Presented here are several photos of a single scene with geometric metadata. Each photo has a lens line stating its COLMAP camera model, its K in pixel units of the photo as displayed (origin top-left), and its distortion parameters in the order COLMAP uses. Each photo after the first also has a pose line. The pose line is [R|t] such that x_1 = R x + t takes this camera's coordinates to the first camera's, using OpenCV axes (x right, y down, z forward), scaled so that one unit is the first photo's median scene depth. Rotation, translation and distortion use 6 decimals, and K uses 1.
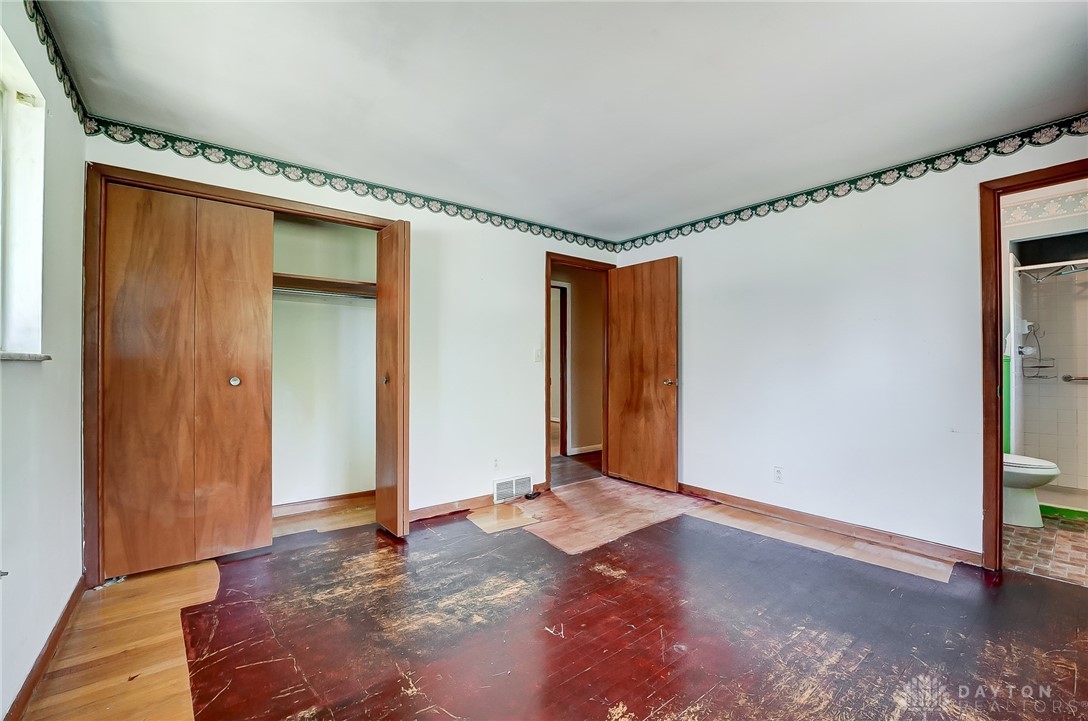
lens RADIAL K [[442.2, 0, 536.7], [0, 442.2, 365.0], [0, 0, 1]] dist [-0.025459, 0.000851]
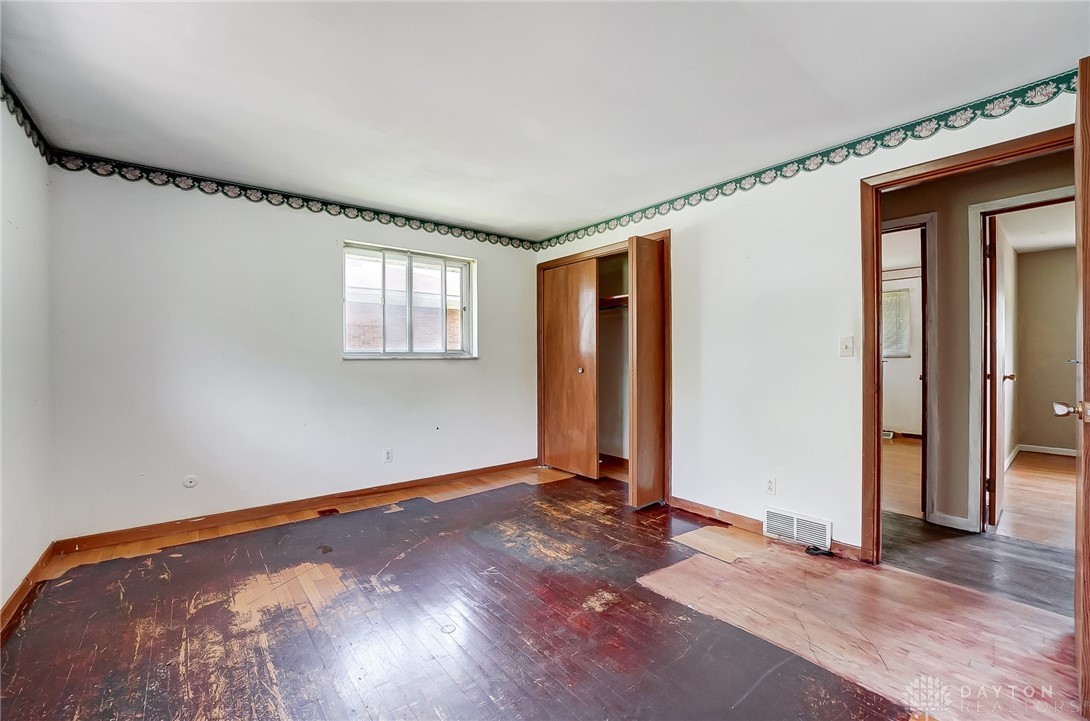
lens RADIAL K [[443.0, 0, 537.4], [0, 443.0, 357.3], [0, 0, 1]] dist [-0.025459, 0.000851]
pose [[0.020255, 0.002879, -0.999791, 0.929400], [0.007571, 0.999967, 0.003033, -0.015894], [0.999766, -0.007631, 0.020233, 0.776595]]
